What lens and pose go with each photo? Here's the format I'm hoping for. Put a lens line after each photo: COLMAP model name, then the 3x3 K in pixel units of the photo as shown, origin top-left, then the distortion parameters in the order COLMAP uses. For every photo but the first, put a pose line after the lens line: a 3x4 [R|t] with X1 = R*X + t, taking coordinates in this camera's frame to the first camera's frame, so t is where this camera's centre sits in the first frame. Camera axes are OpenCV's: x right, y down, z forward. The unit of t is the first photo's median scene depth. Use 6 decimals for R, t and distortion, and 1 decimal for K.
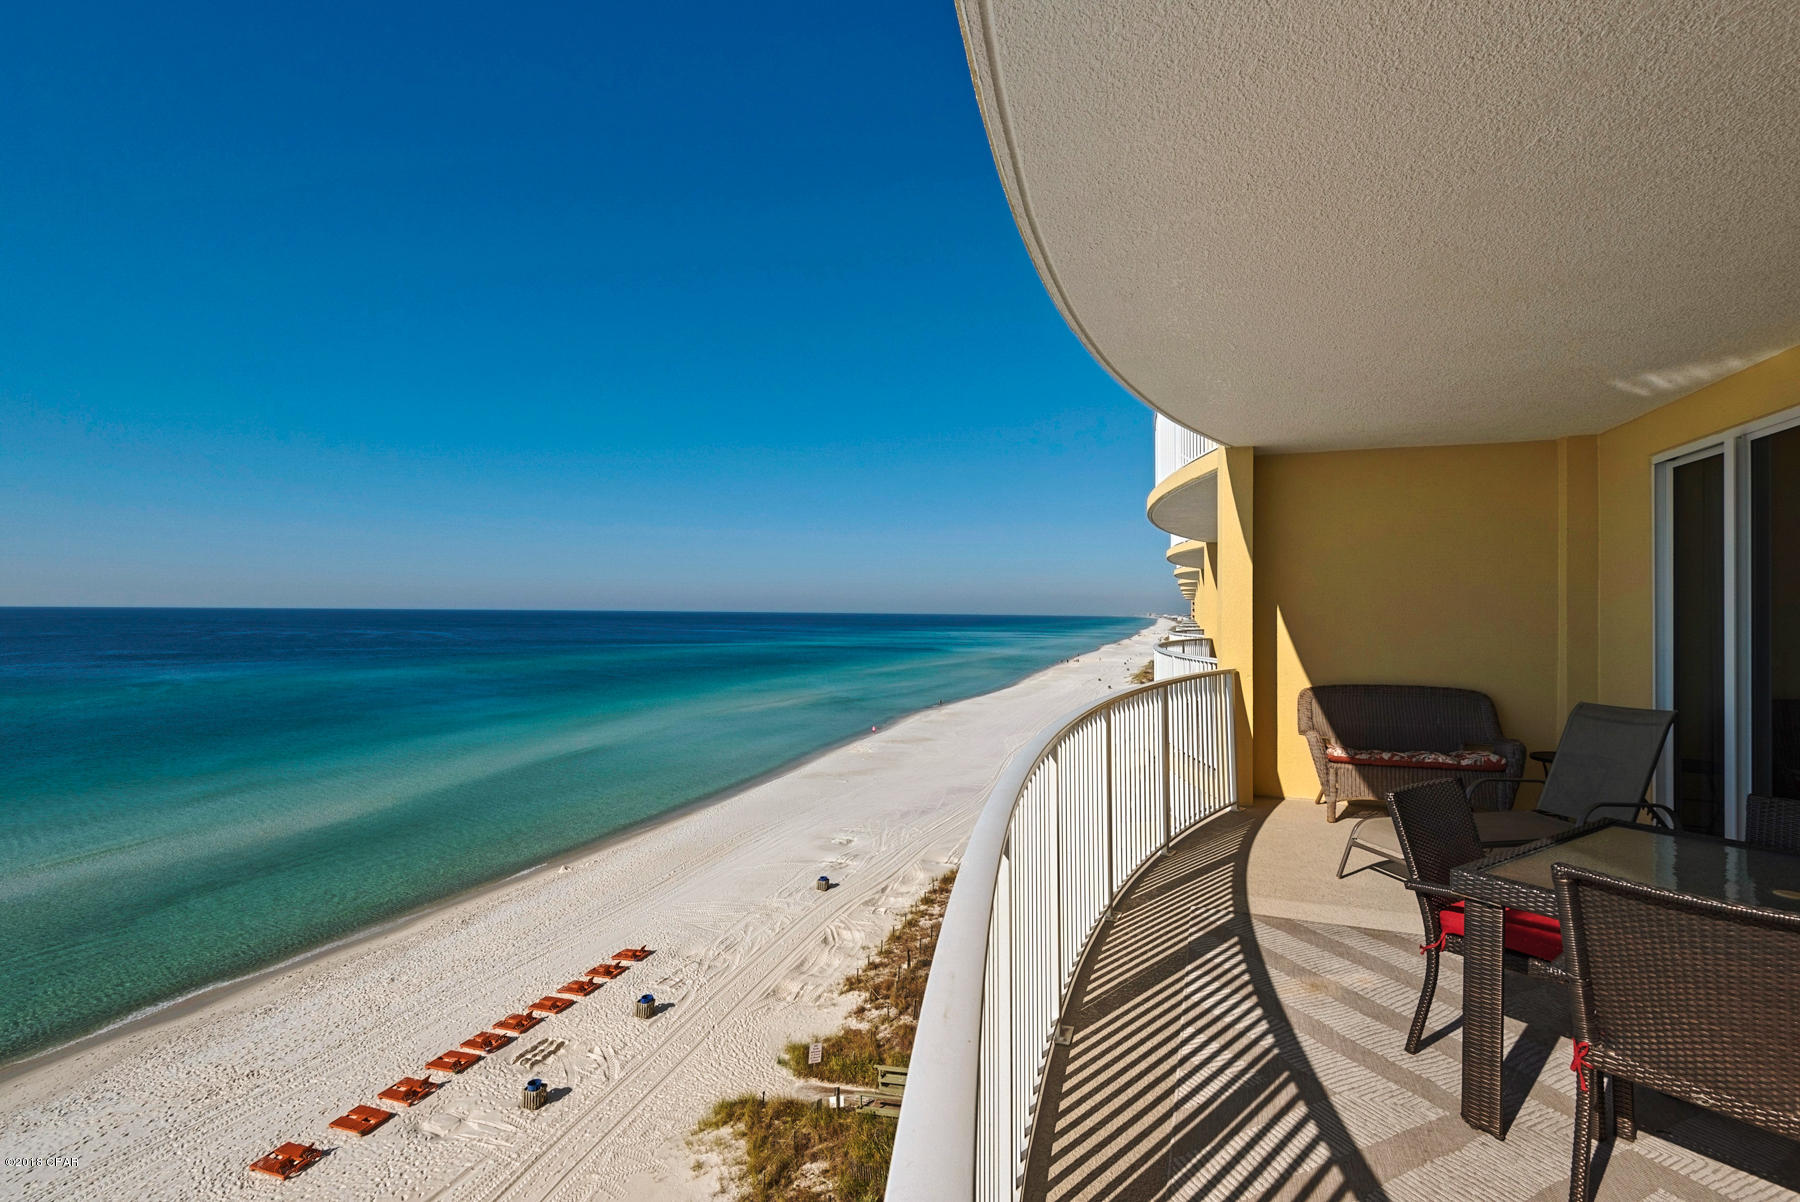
lens RADIAL K [[855.6, 0, 909.4], [0, 855.6, 606.6], [0, 0, 1]] dist [0.022461, -0.006185]
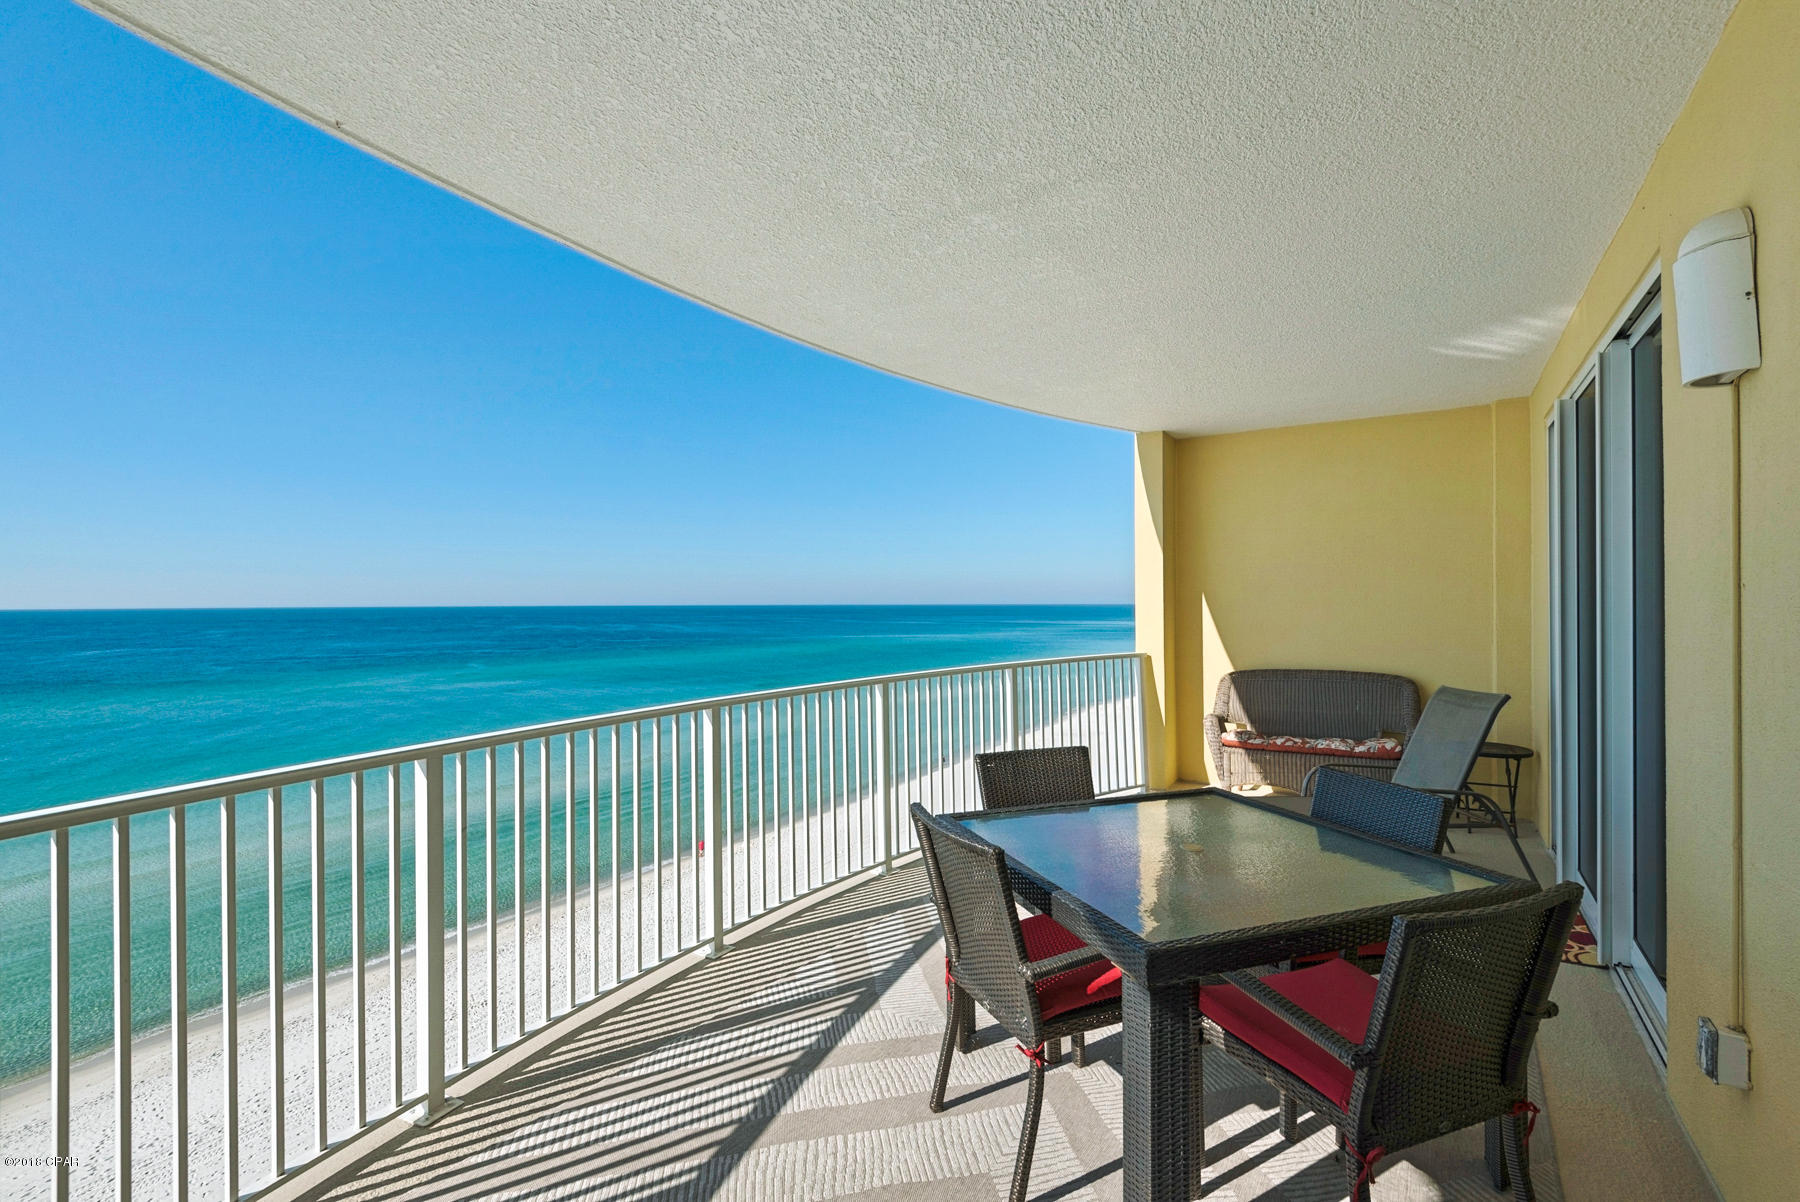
lens RADIAL K [[855.6, 0, 900.9], [0, 855.6, 604.5], [0, 0, 1]] dist [0.022461, -0.006185]
pose [[0.972719, -0.013109, -0.231615, 0.070233], [0.013618, 0.999907, 0.000598, 0.002323], [0.231586, -0.003736, 0.972807, -0.009138]]
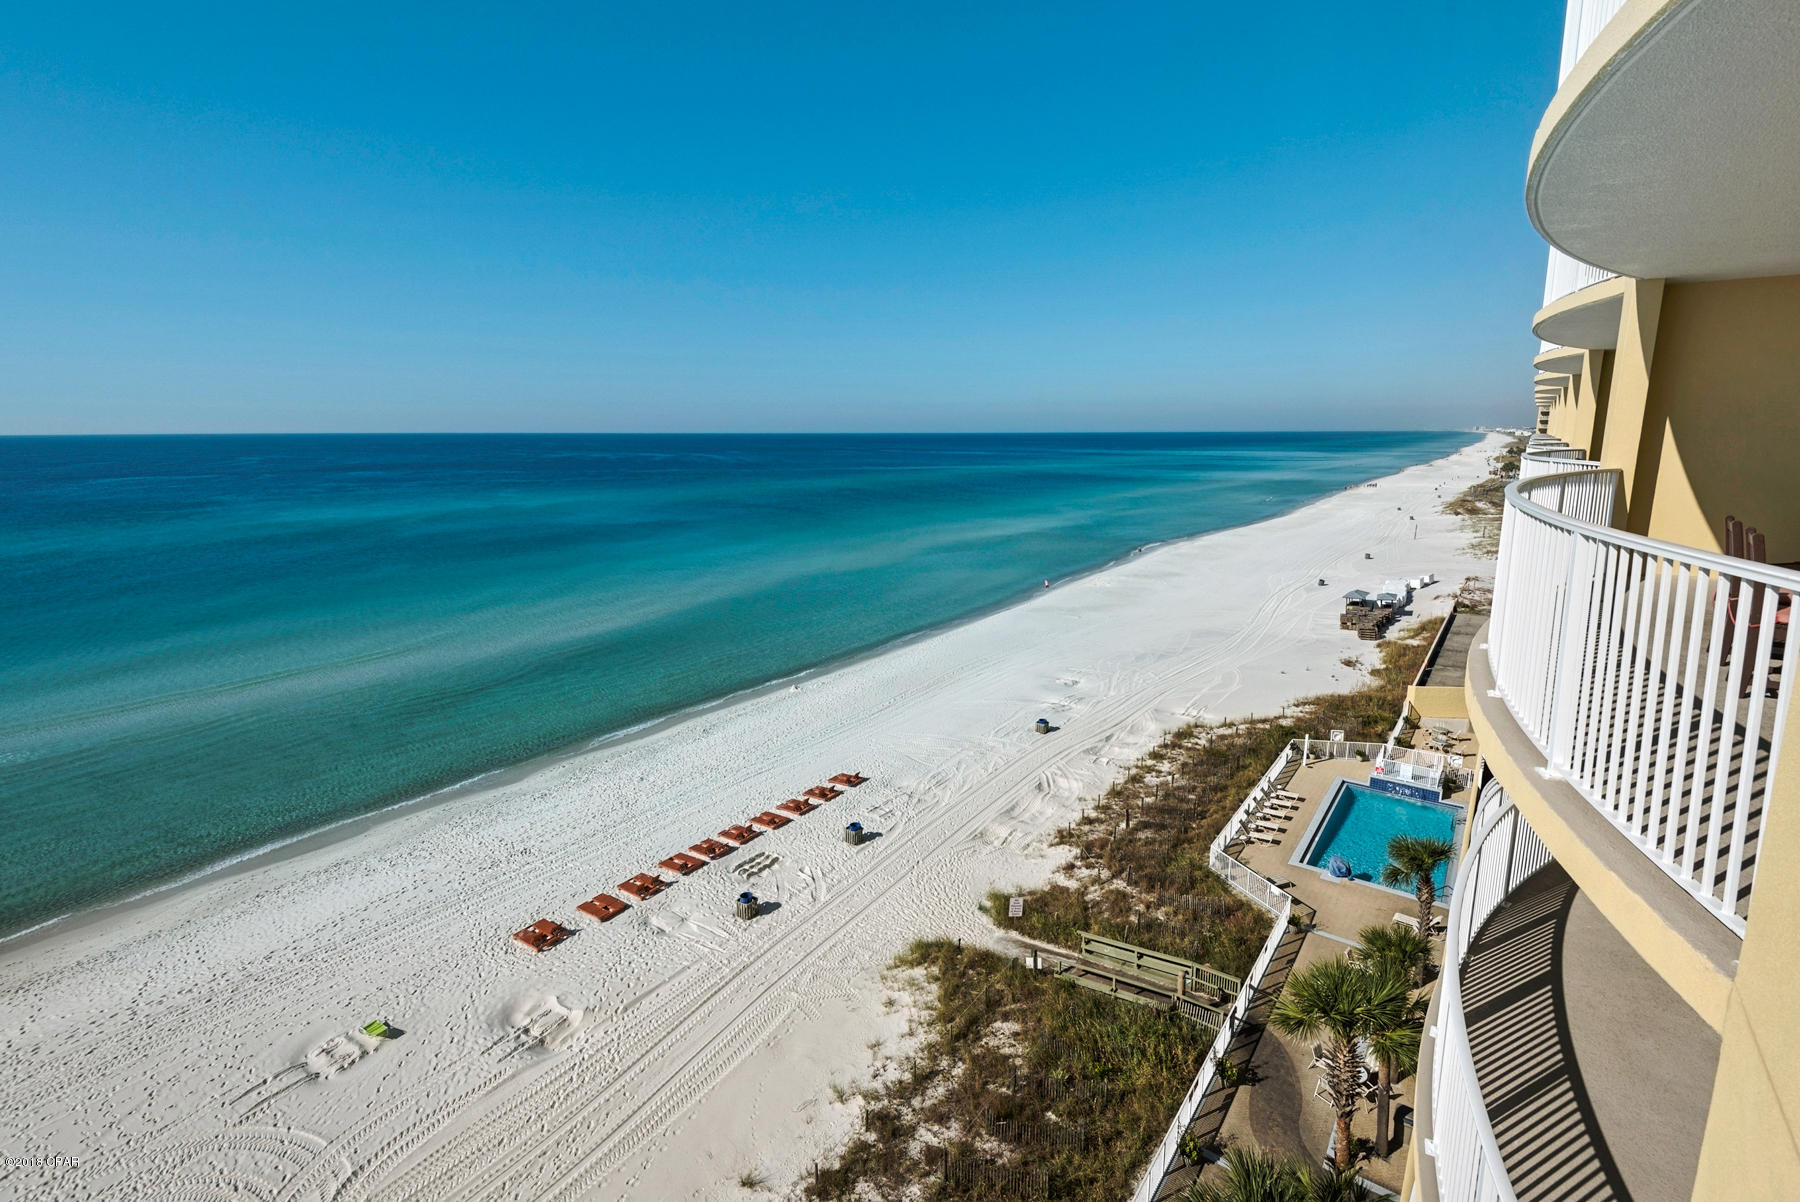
lens RADIAL K [[855.6, 0, 900.6], [0, 855.6, 611.5], [0, 0, 1]] dist [0.022461, -0.006185]
pose [[0.954506, 0.048086, -0.294288, 0.033416], [0.015457, 0.977607, 0.209871, -0.001249], [0.297790, -0.204872, 0.932388, 0.152639]]
